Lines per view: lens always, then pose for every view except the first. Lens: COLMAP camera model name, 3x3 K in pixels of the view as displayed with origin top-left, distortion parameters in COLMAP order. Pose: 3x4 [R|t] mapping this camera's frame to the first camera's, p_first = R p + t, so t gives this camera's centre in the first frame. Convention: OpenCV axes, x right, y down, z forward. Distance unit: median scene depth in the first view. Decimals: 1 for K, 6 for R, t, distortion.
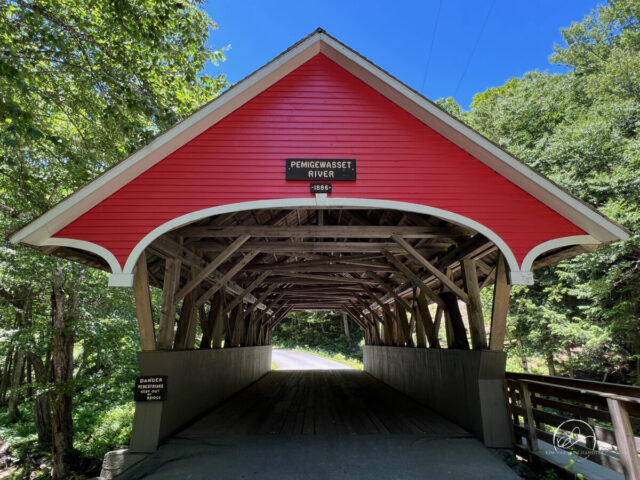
lens RADIAL K [[357.3, 0, 320.0], [0, 357.3, 240.0], [0, 0, 1]] dist [-0.009020, 0.000293]
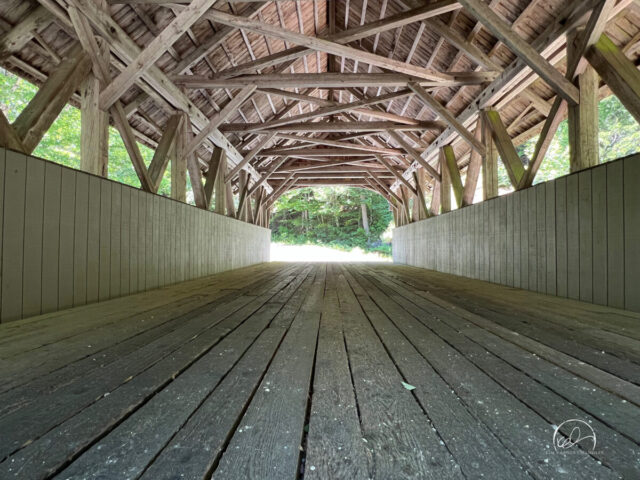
lens RADIAL K [[357.3, 0, 320.0], [0, 357.3, 240.0], [0, 0, 1]] dist [-0.009020, 0.000293]
pose [[0.999186, -0.000713, -0.040345, 0.000910], [0.011134, 0.965895, 0.258694, 0.180971], [0.038784, -0.258933, 0.965116, 0.412934]]
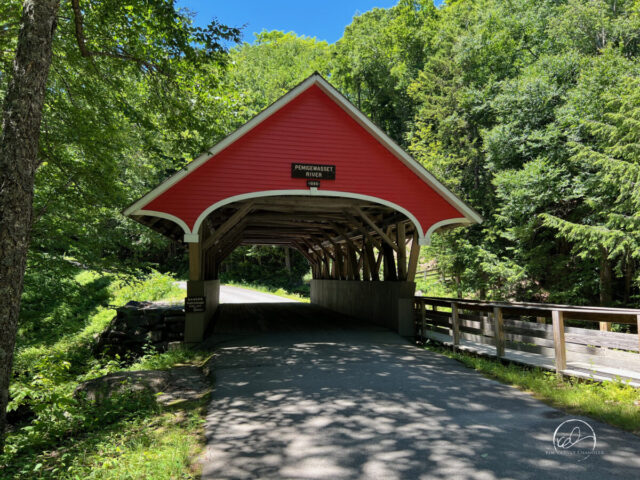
lens RADIAL K [[443.6, 0, 320.0], [0, 443.6, 240.0], [0, 0, 1]] dist [0.038137, -0.002622]
pose [[0.986605, 0.020848, 0.161790, -0.077854], [-0.051880, 0.980405, 0.190039, -0.075445], [-0.154658, -0.195887, 0.968354, -0.270111]]
